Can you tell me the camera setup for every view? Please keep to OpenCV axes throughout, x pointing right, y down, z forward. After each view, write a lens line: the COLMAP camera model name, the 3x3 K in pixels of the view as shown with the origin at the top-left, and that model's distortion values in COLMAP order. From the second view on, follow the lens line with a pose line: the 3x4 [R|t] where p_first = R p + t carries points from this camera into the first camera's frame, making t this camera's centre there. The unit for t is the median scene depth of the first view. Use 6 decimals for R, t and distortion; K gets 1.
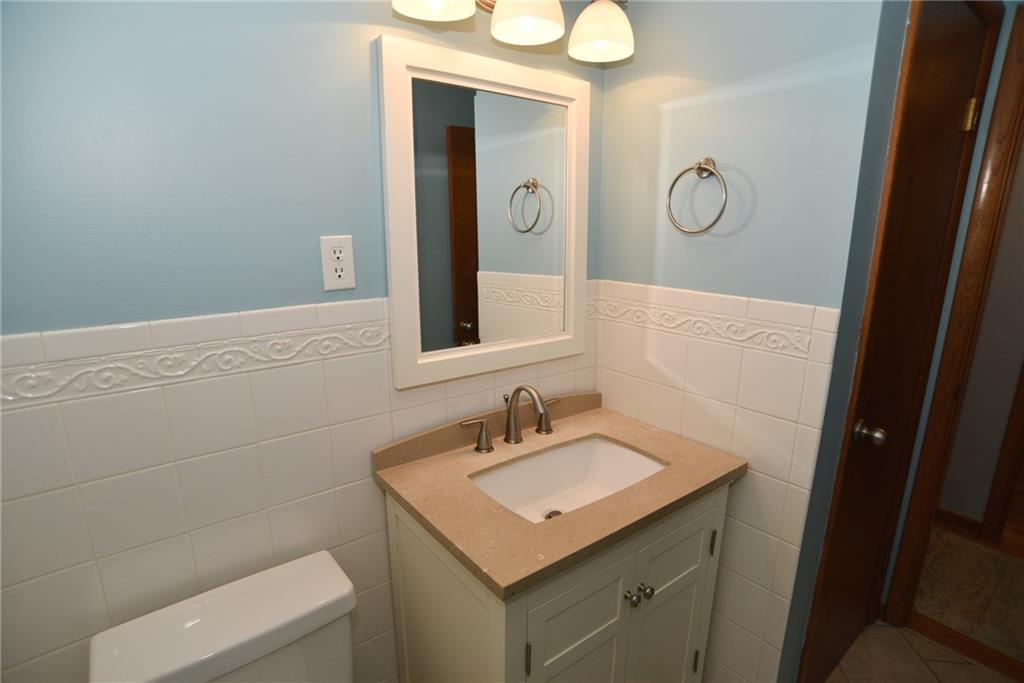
lens RADIAL K [[525.4, 0, 511.3], [0, 525.4, 349.3], [0, 0, 1]] dist [-0.101608, 0.051181]
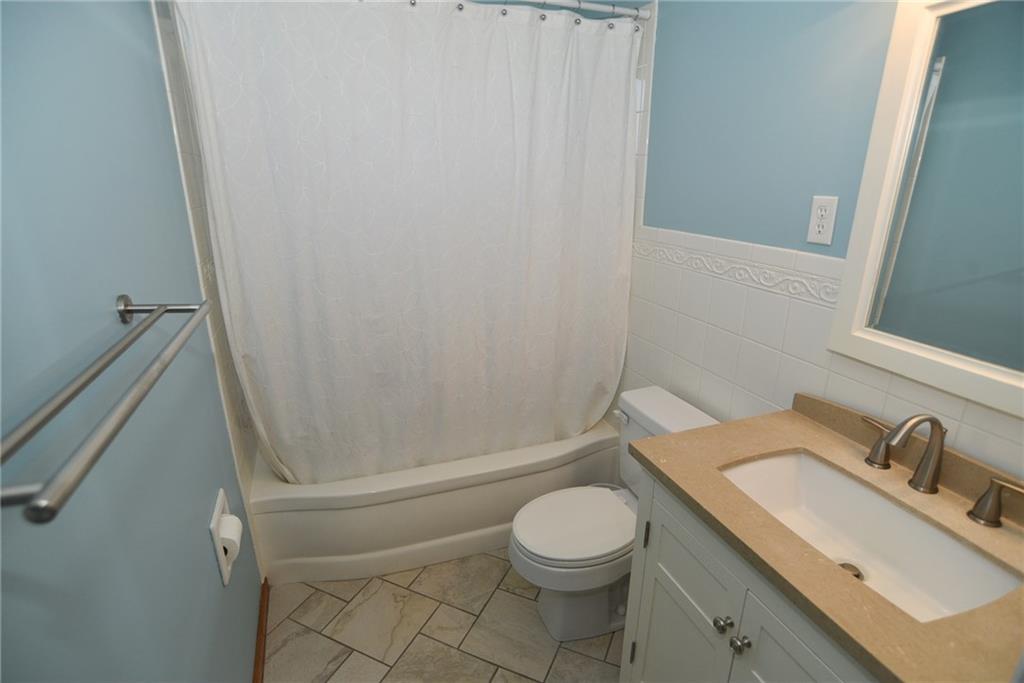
lens RADIAL K [[525.4, 0, 511.3], [0, 525.4, 349.3], [0, 0, 1]] dist [-0.101608, 0.051181]
pose [[-0.312235, 0.298169, -0.902000, 0.877823], [-0.229755, 0.897583, 0.376241, -0.155657], [0.921804, 0.324714, -0.211751, 0.619527]]
